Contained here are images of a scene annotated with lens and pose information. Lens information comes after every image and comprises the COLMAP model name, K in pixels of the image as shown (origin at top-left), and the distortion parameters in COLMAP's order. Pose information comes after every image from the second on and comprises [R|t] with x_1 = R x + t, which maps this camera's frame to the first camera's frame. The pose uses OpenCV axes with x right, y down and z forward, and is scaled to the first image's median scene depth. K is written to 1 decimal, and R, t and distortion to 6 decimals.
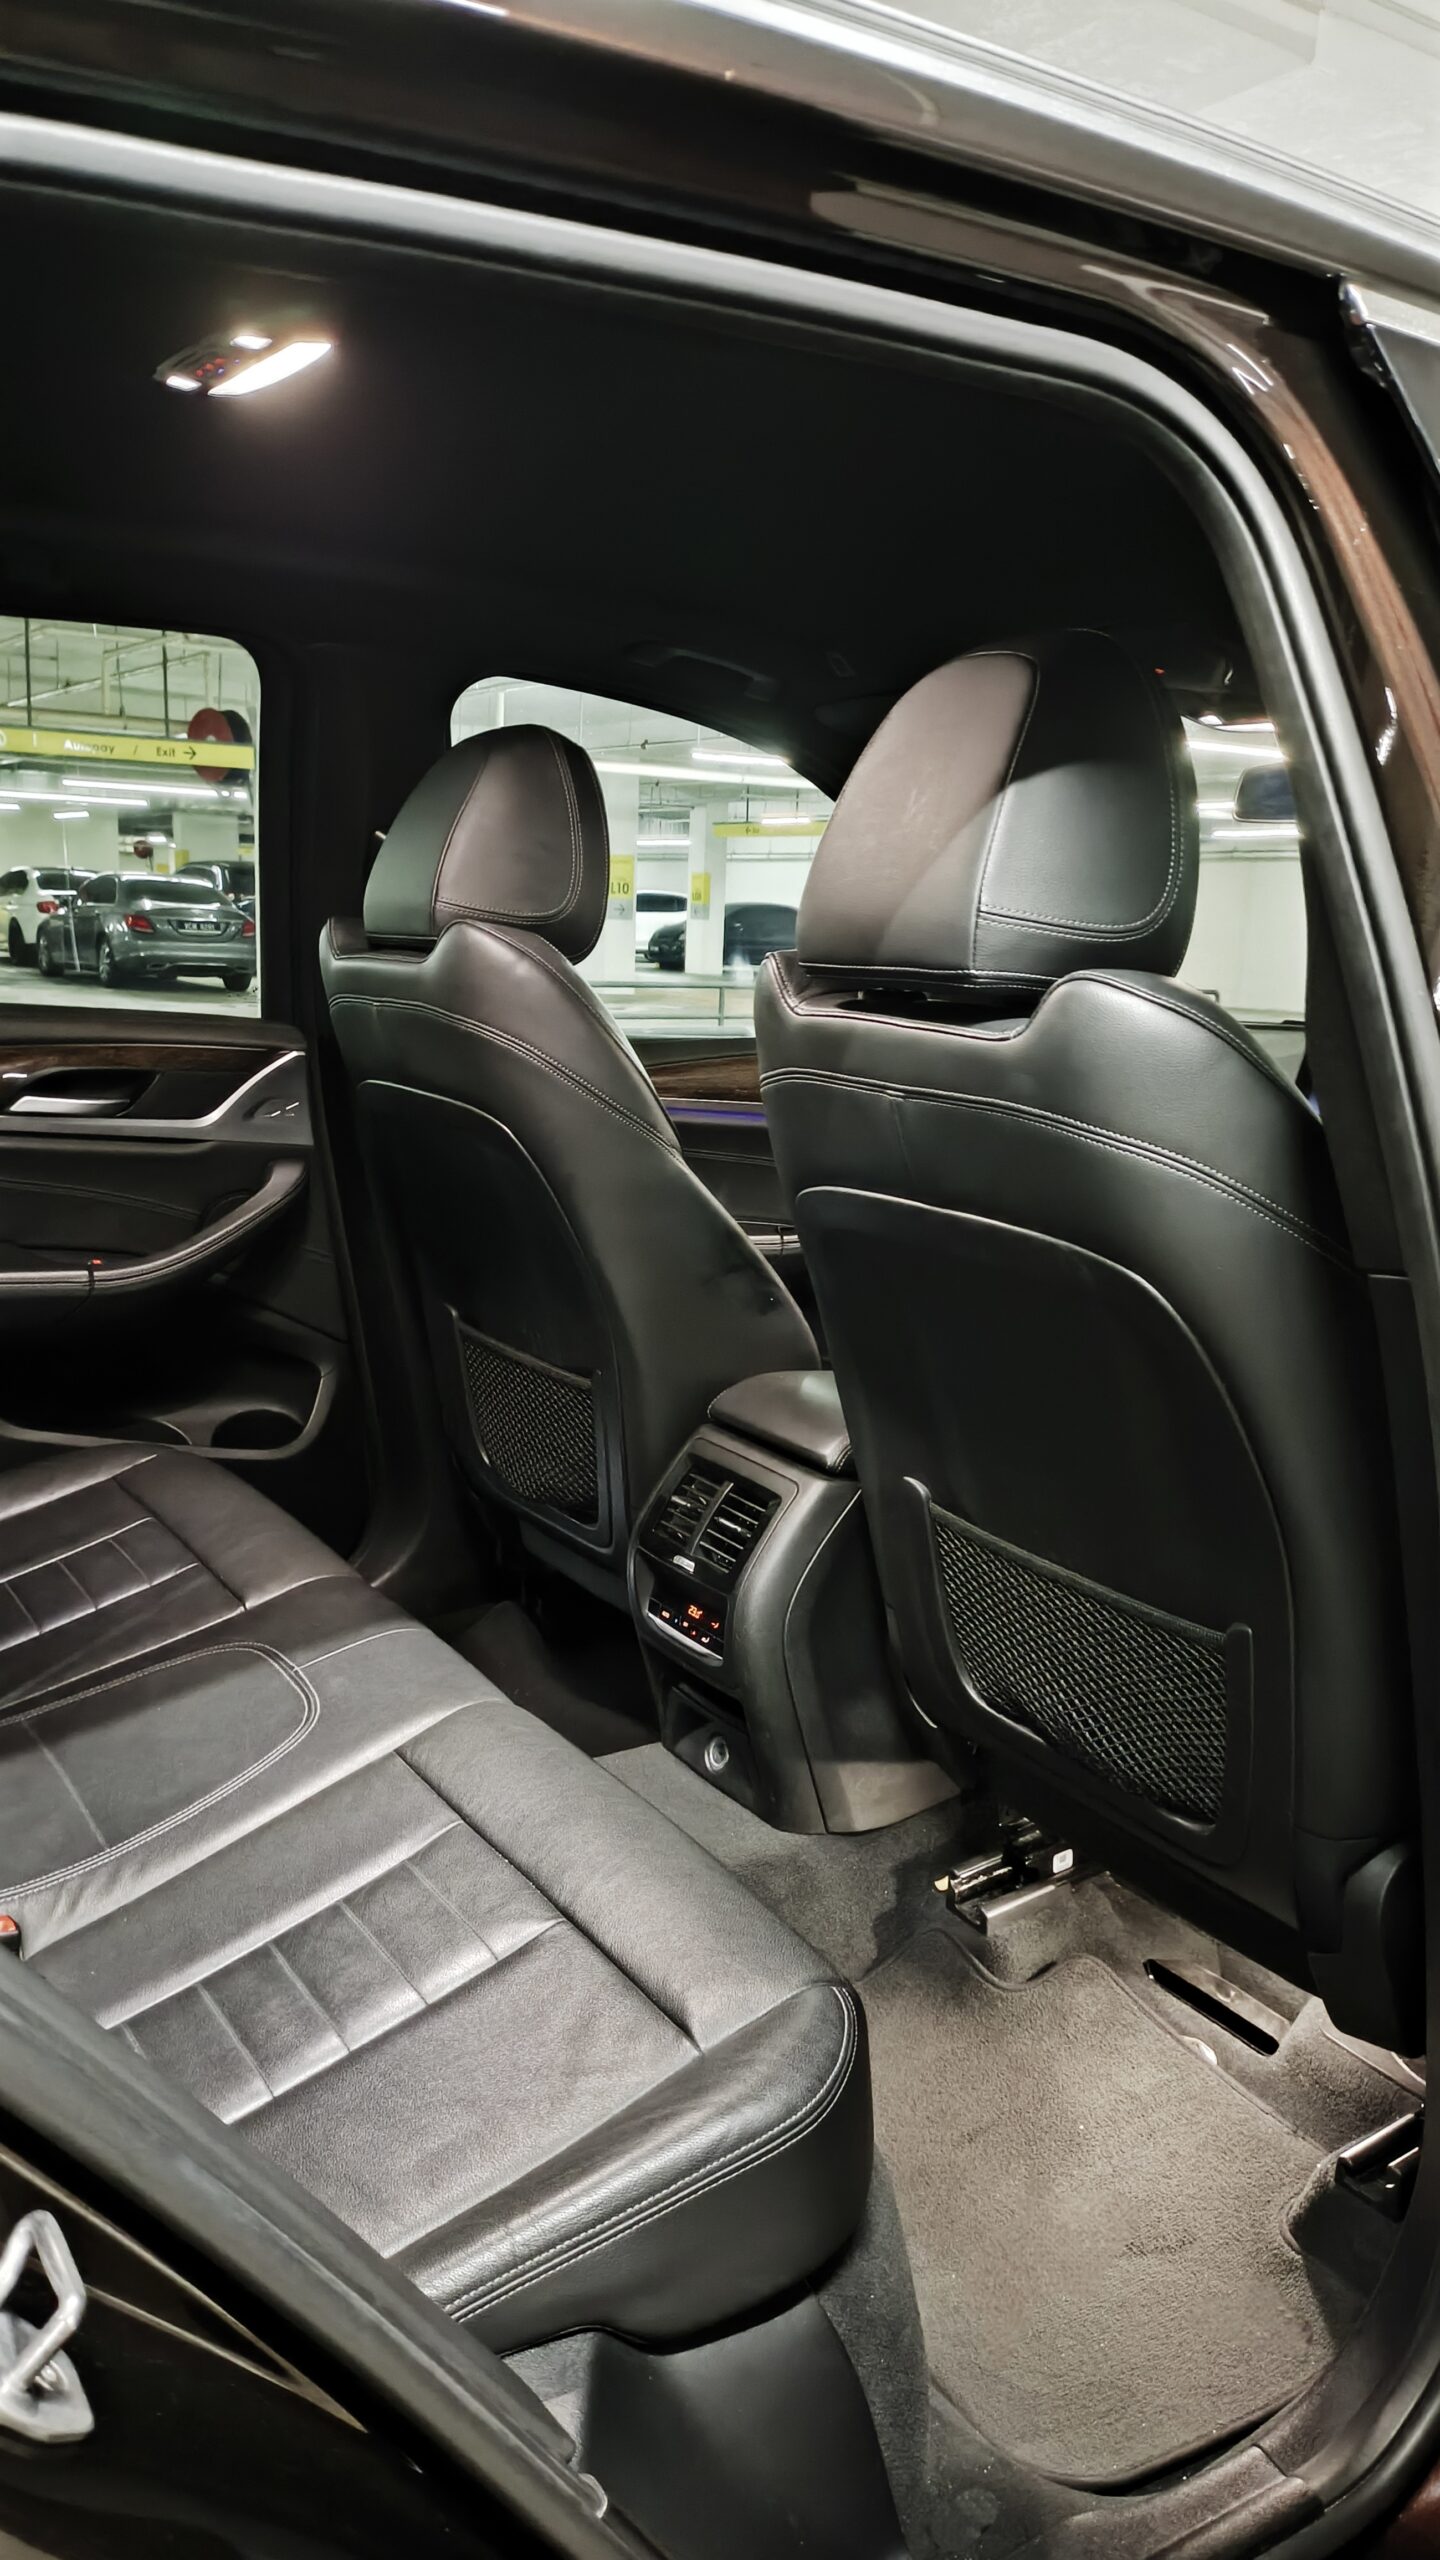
lens RADIAL K [[1744.8, 0, 720.0], [0, 1744.8, 1280.0], [0, 0, 1]] dist [-0.001152, -0.000837]
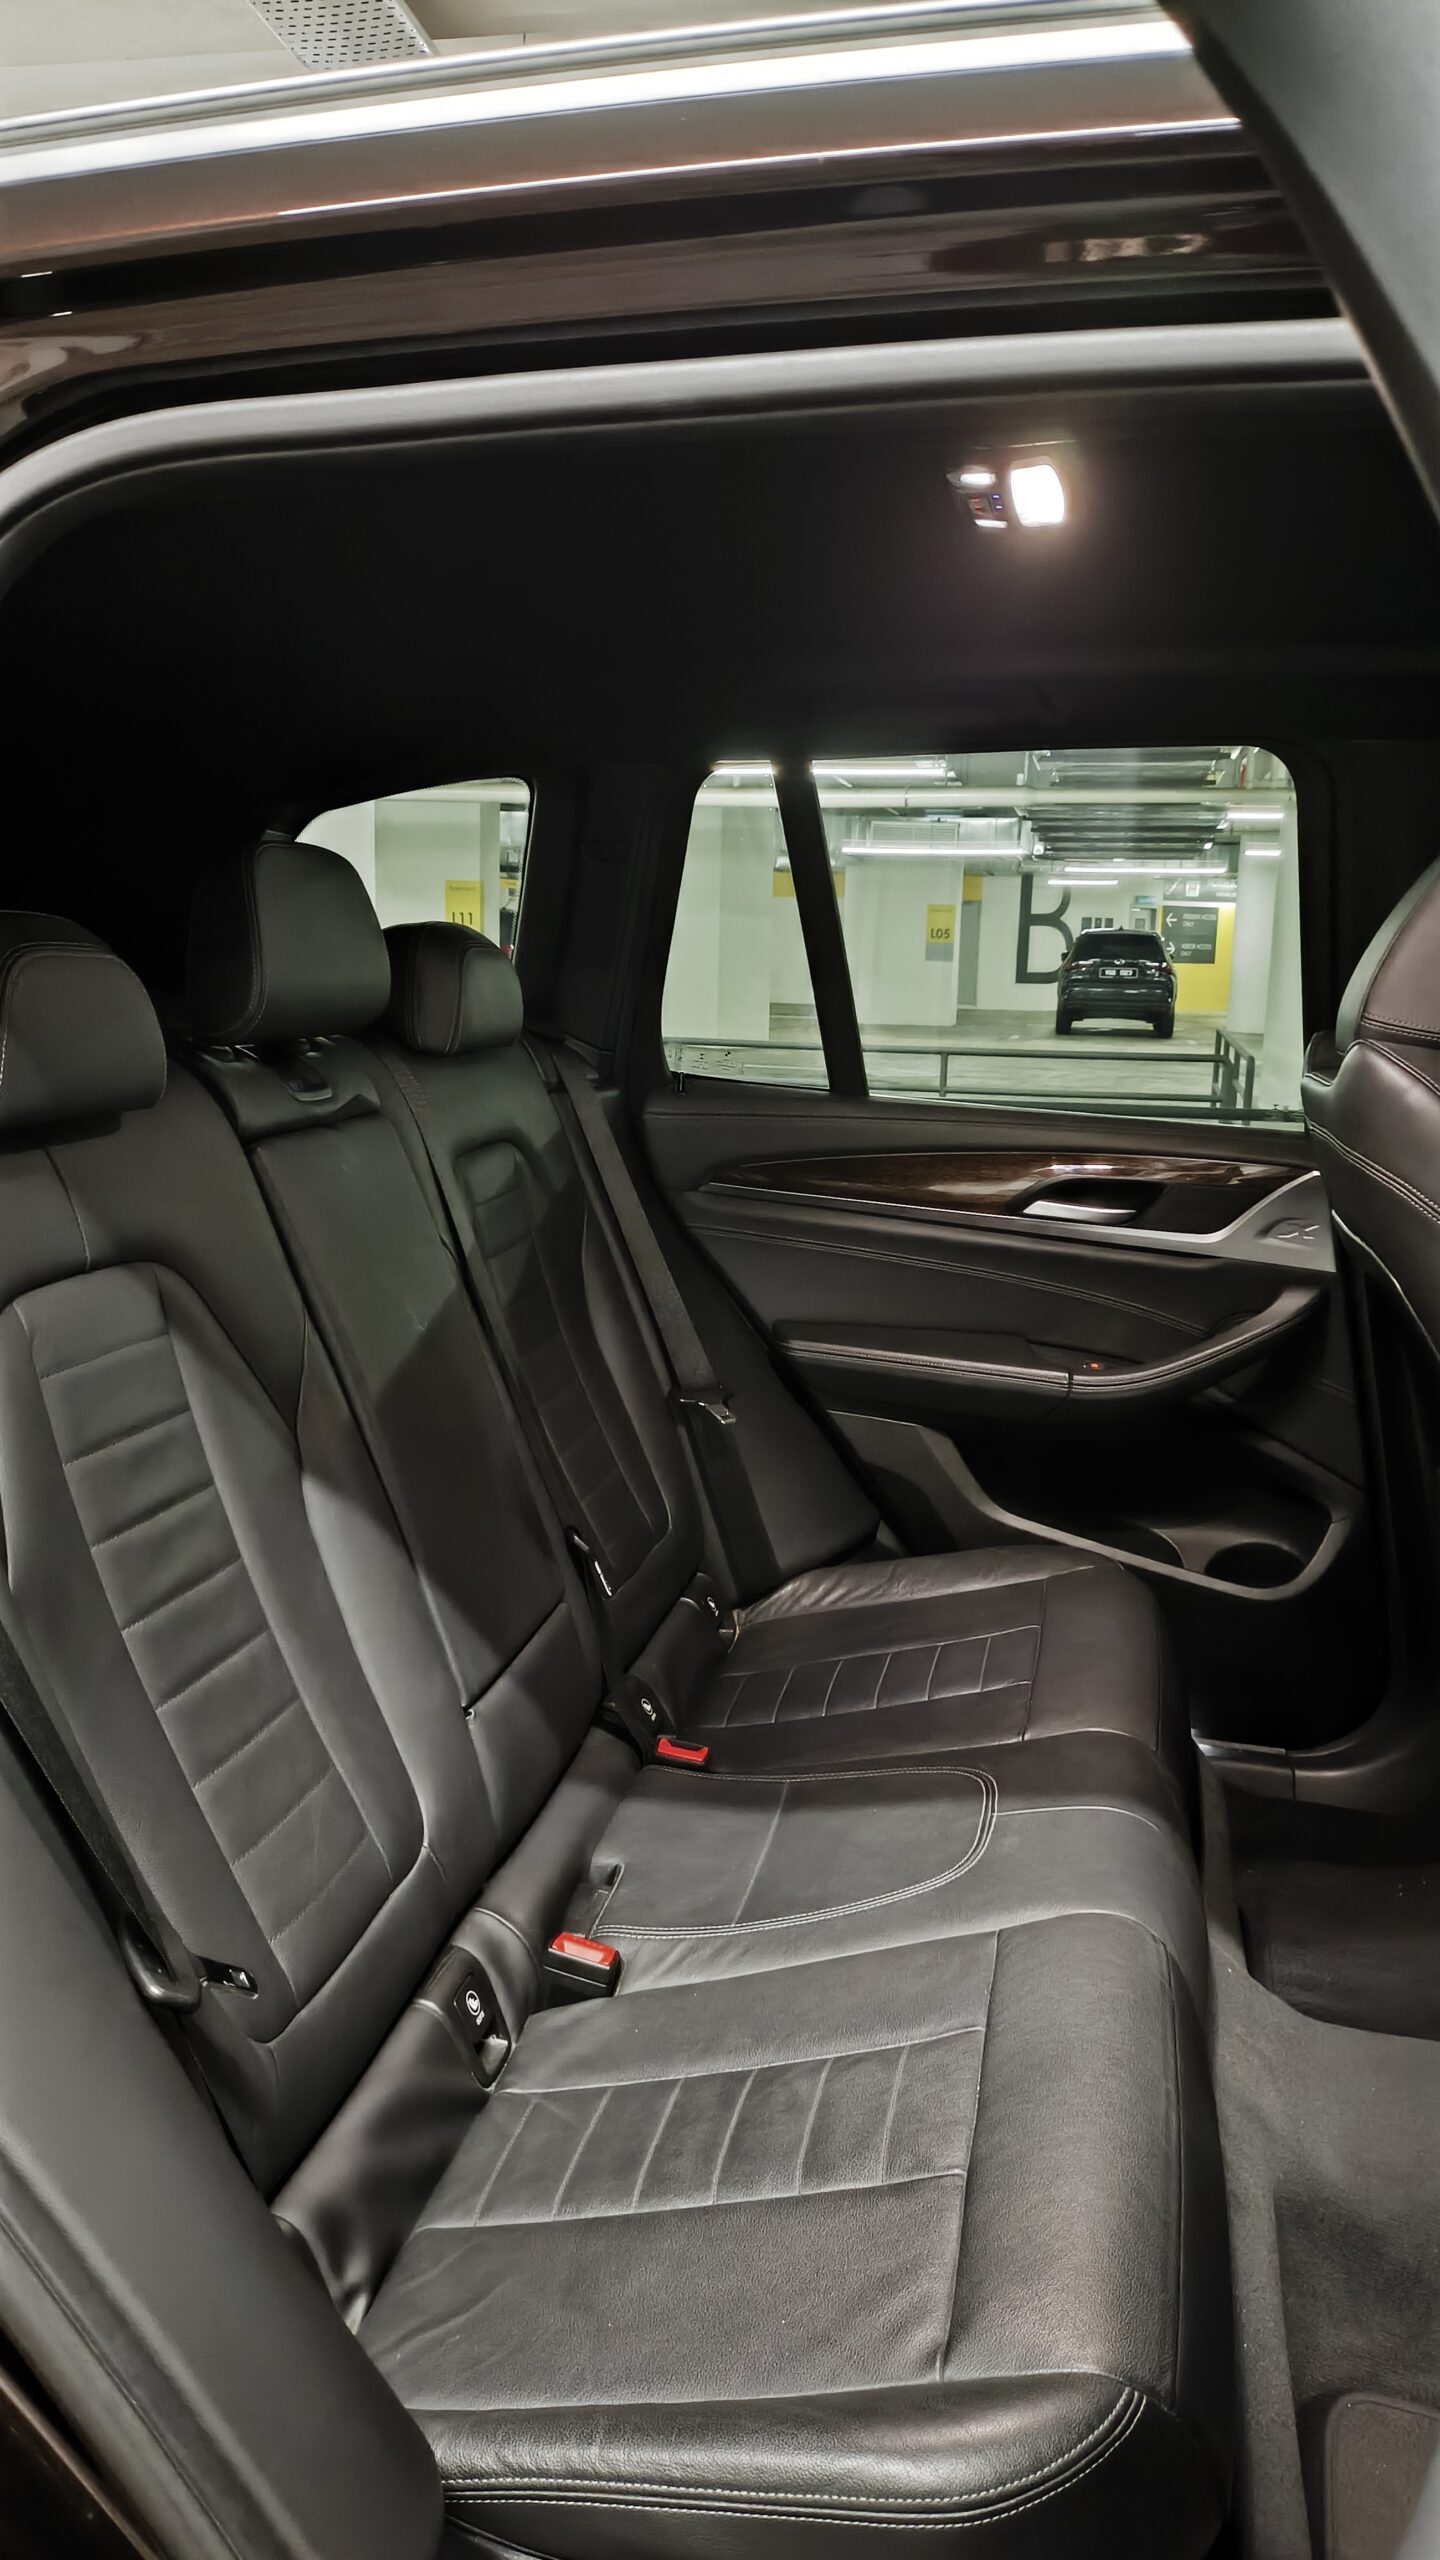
lens RADIAL K [[1744.8, 0, 720.0], [0, 1744.8, 1280.0], [0, 0, 1]] dist [-0.001152, -0.000837]
pose [[0.714421, 0.099735, -0.692571, 0.194992], [-0.133567, 0.991027, 0.004934, -0.037328], [0.686849, 0.088980, 0.721332, 0.115174]]
